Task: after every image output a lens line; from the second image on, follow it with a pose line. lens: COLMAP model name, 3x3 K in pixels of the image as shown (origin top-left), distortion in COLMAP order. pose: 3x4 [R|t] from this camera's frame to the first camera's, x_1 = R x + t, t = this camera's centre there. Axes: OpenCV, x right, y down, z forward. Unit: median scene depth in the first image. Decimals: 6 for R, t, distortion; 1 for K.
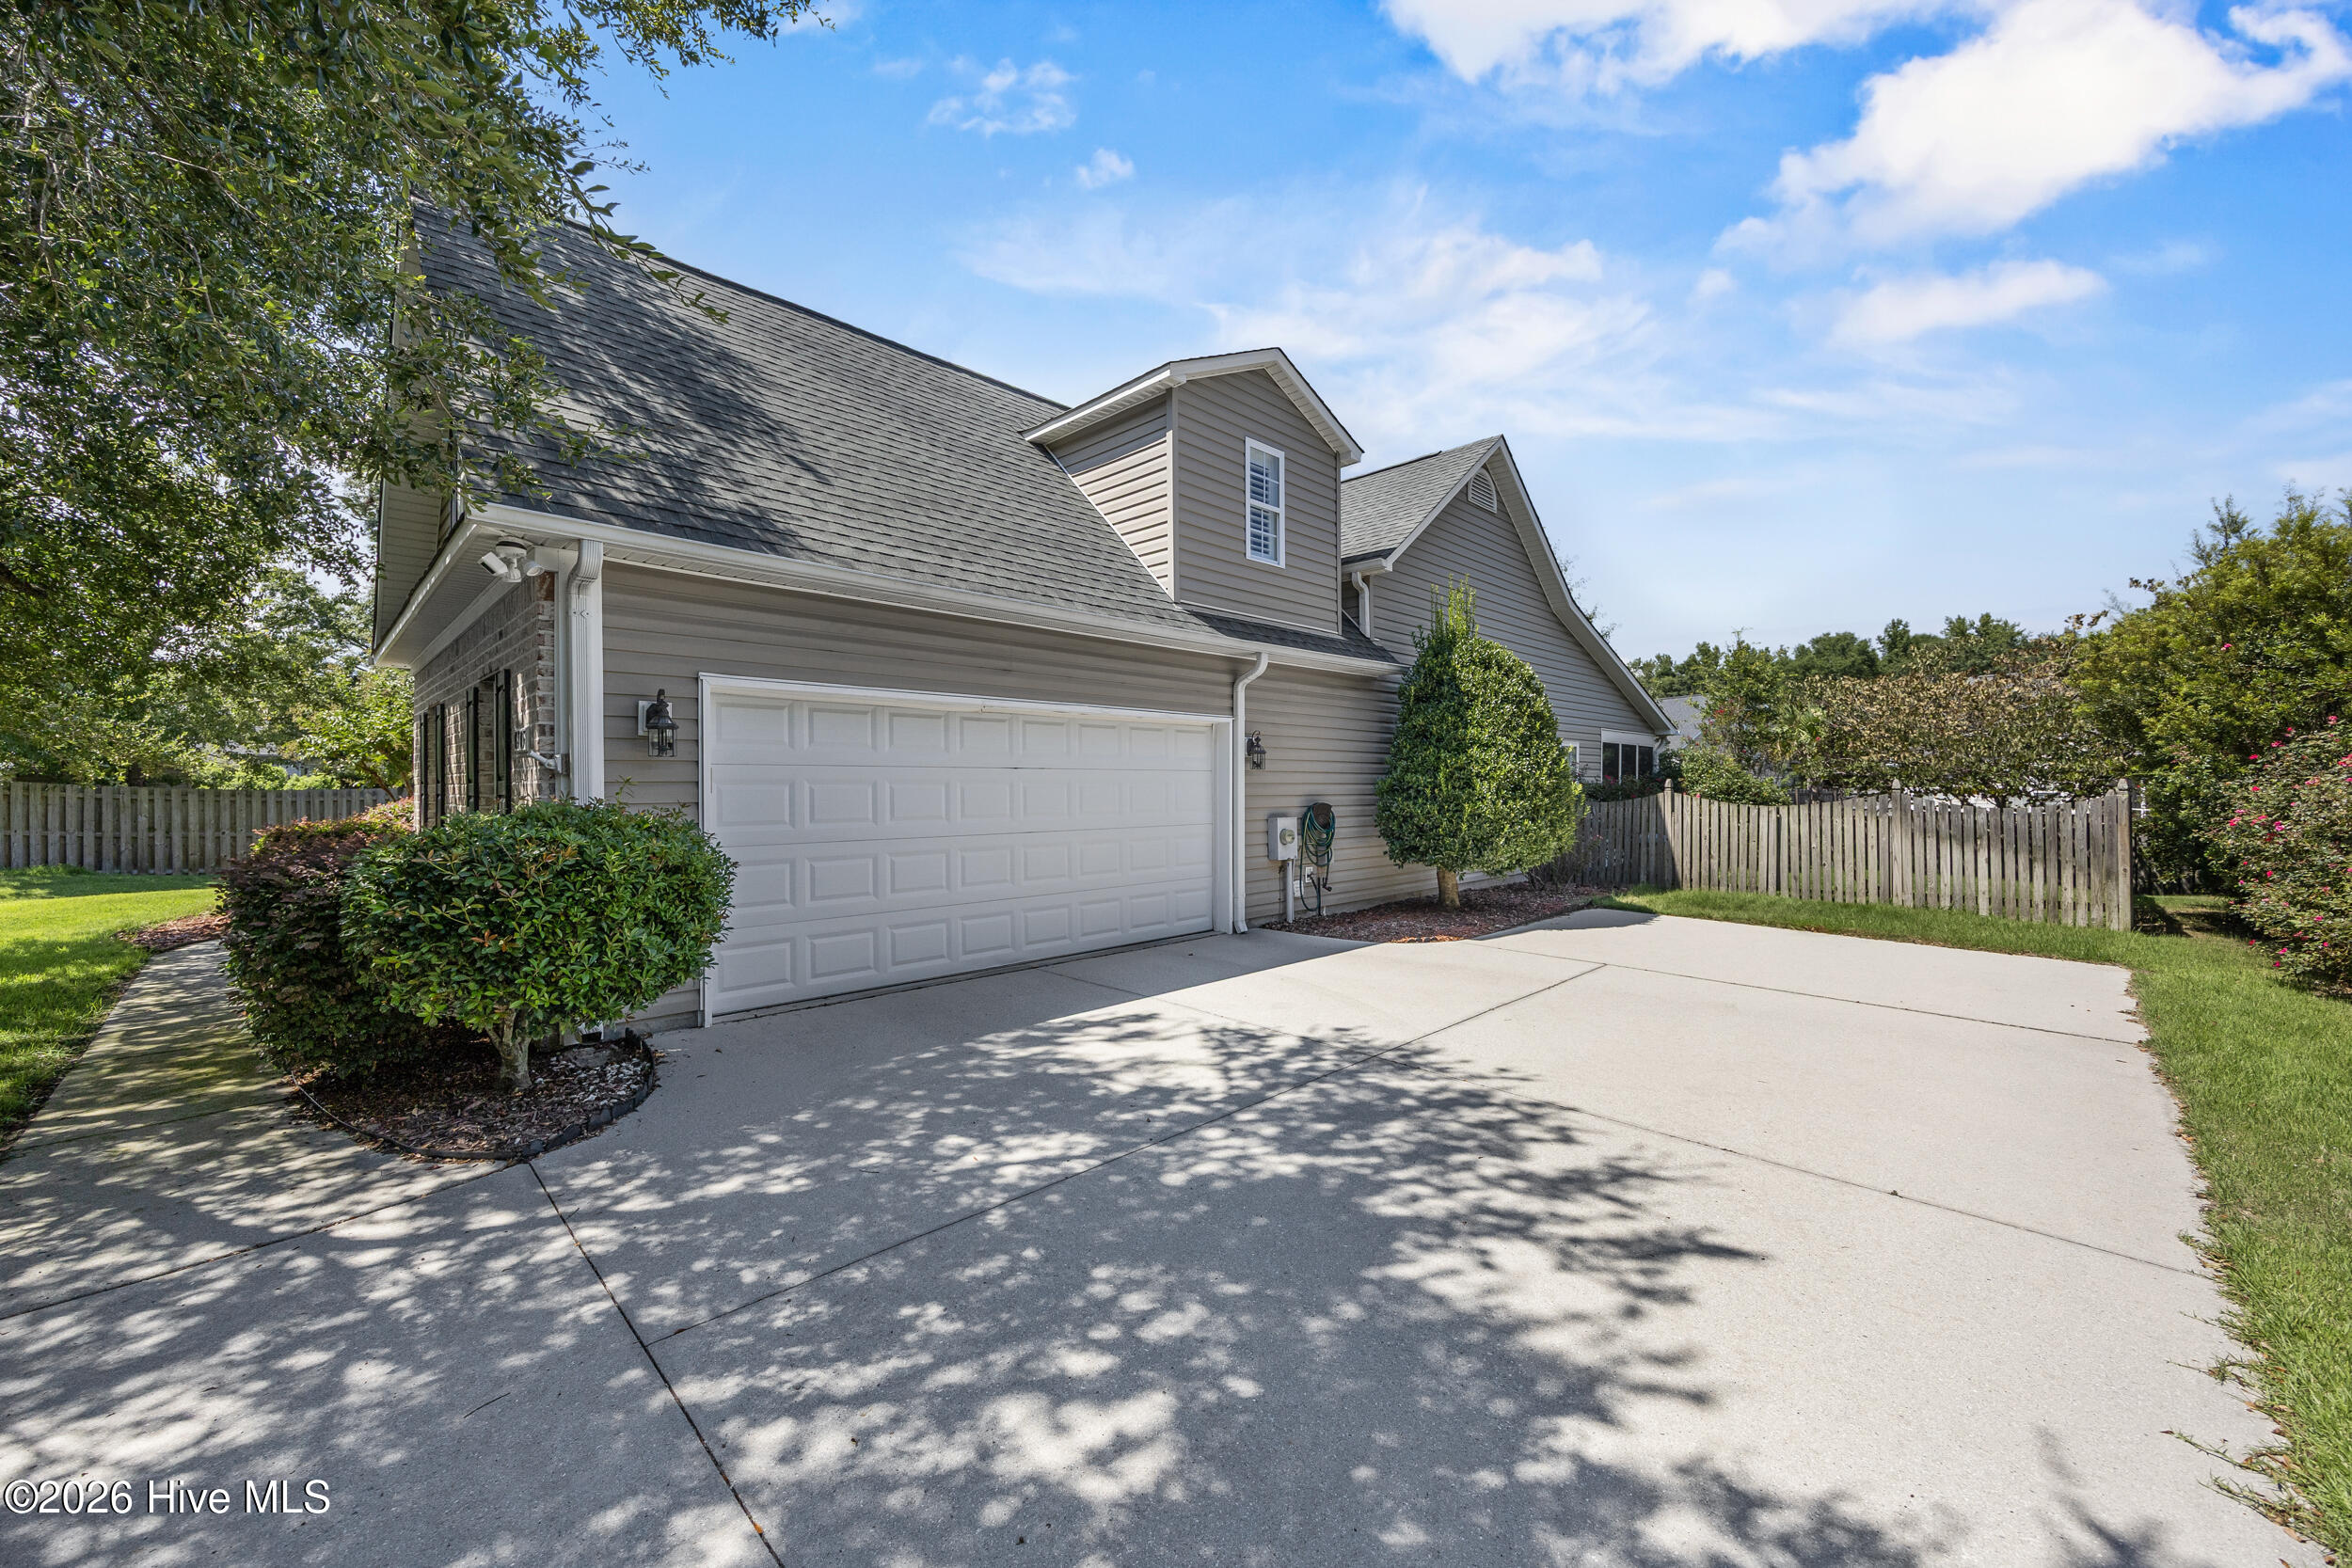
lens RADIAL K [[898.1, 0, 1171.5], [0, 898.1, 787.8], [0, 0, 1]] dist [-0.000929, -0.000466]
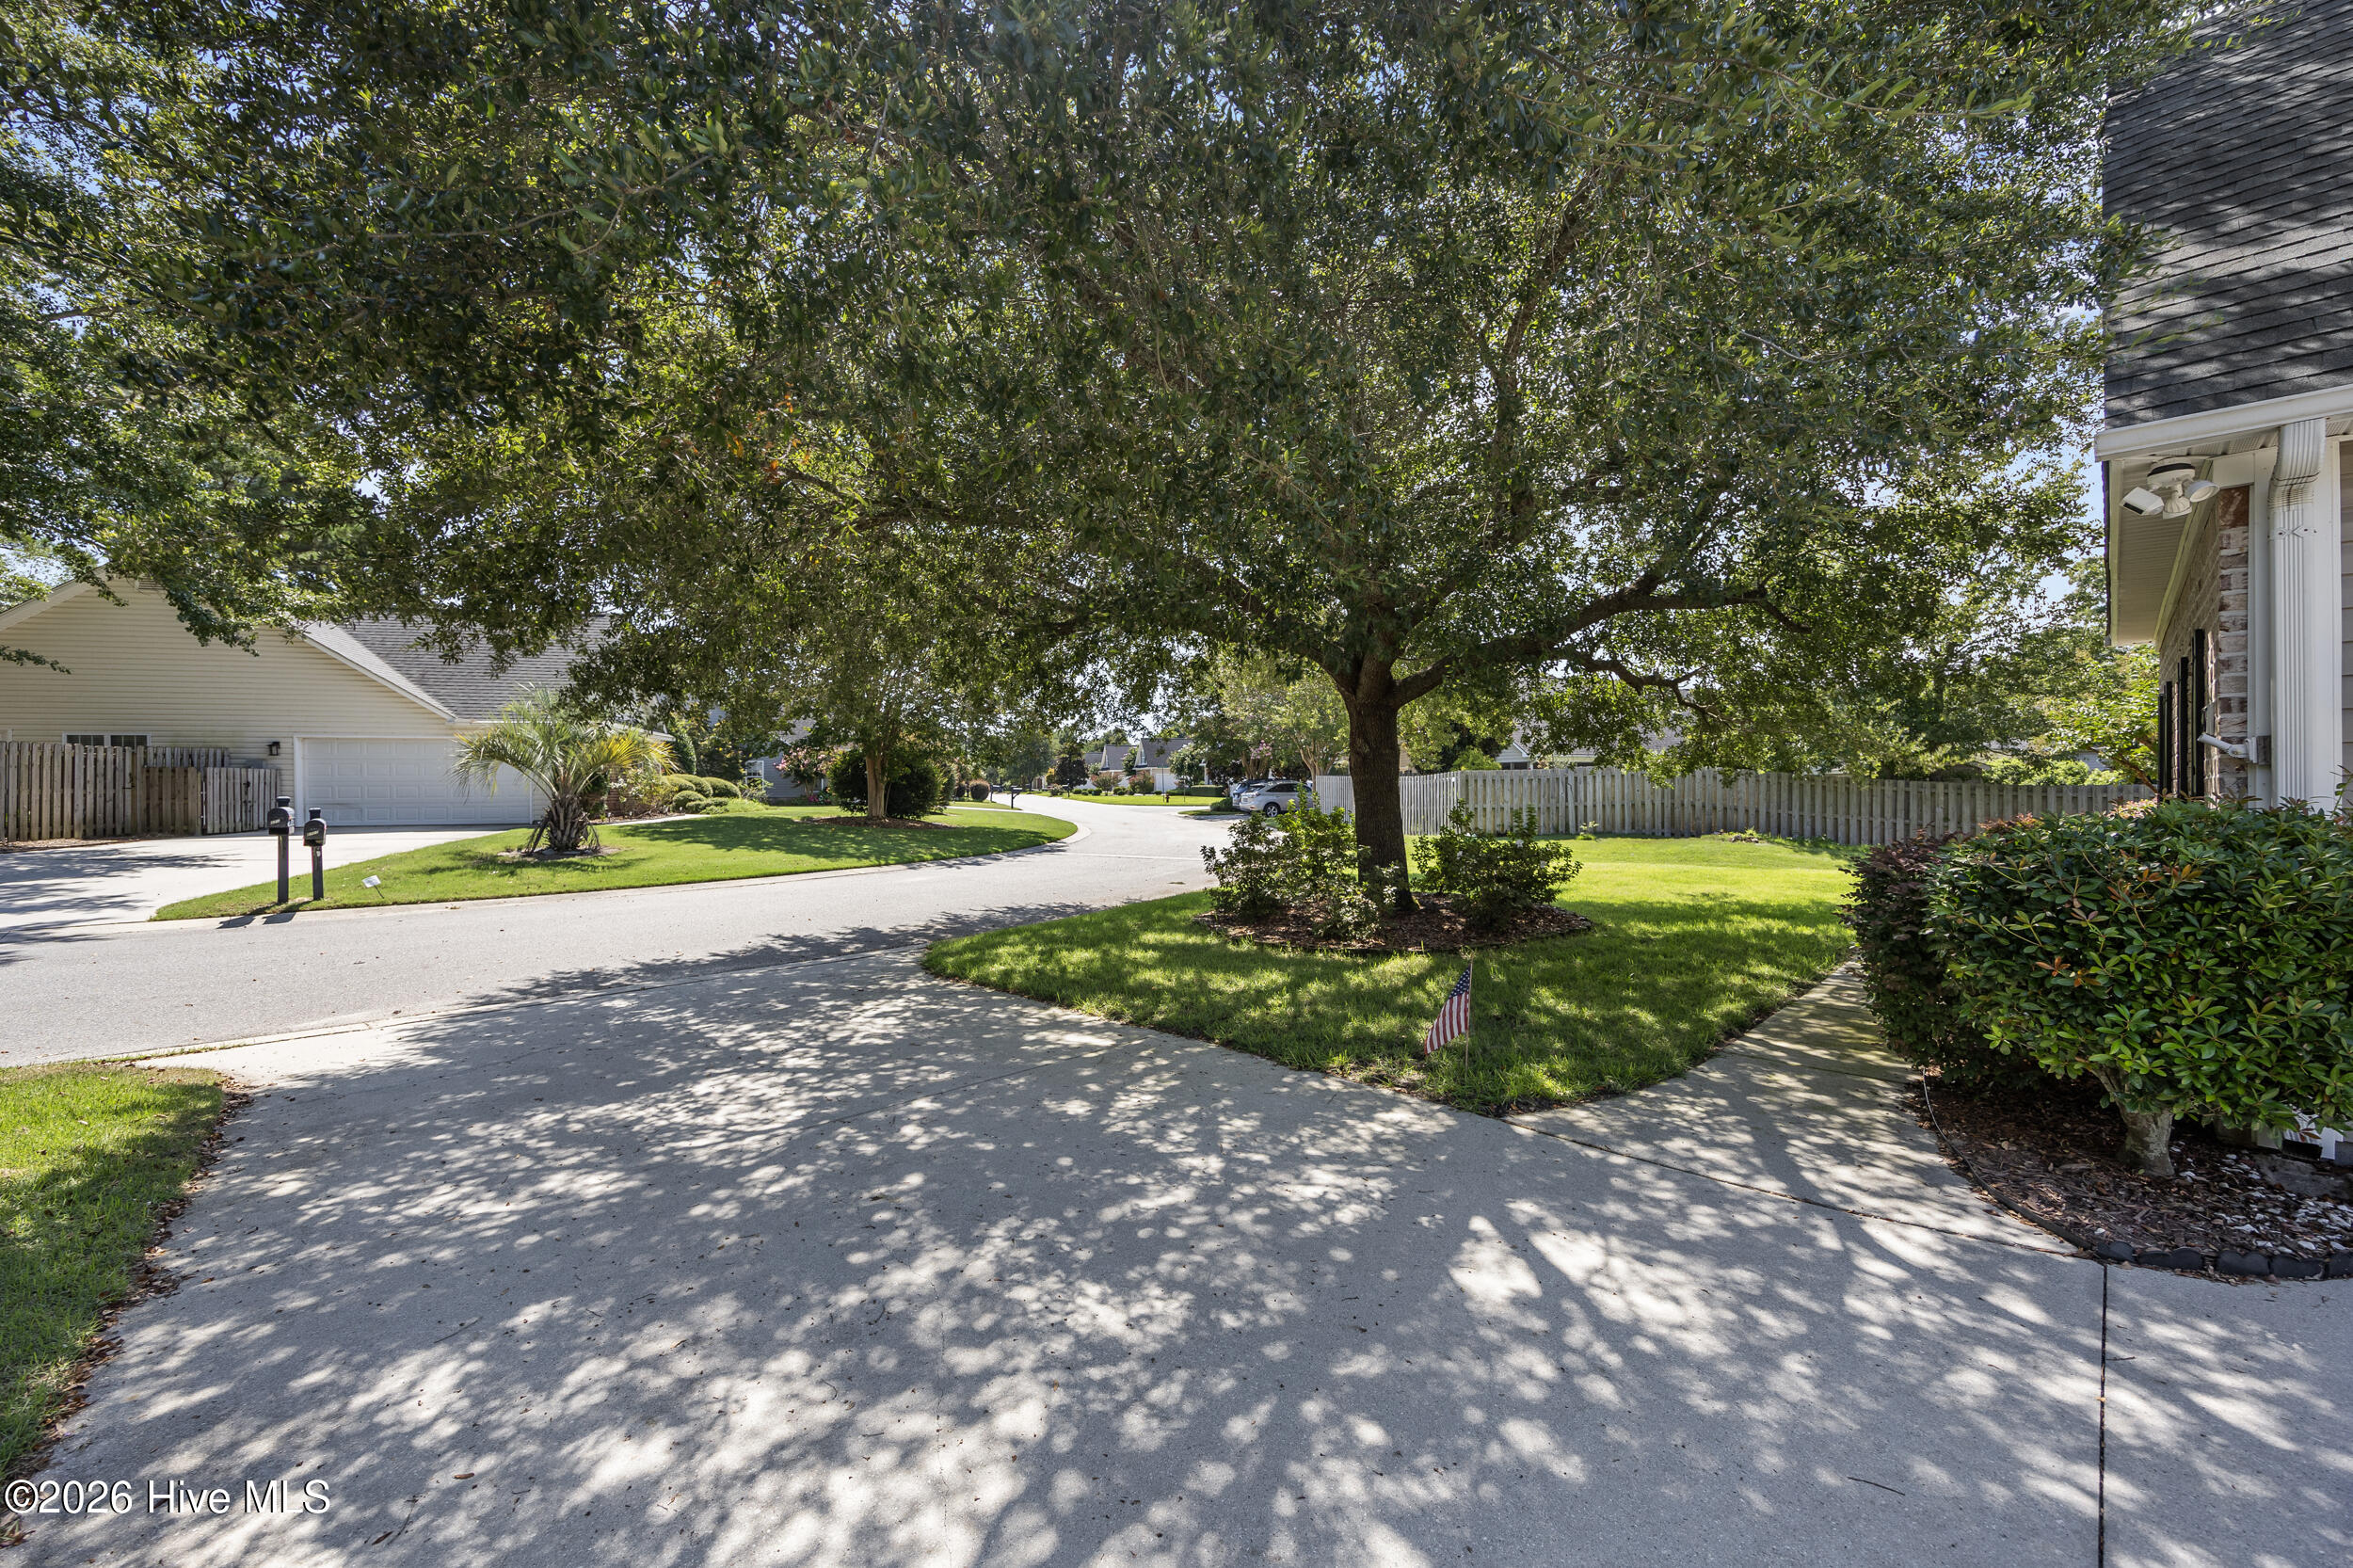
lens RADIAL K [[898.5, 0, 1172.6], [0, 898.5, 778.1], [0, 0, 1]] dist [-0.000929, -0.000466]
pose [[-0.030456, -0.005124, -0.999523, 0.084610], [-0.000362, 0.999987, -0.005116, 0.000074], [0.999536, 0.000206, -0.030457, 0.221848]]
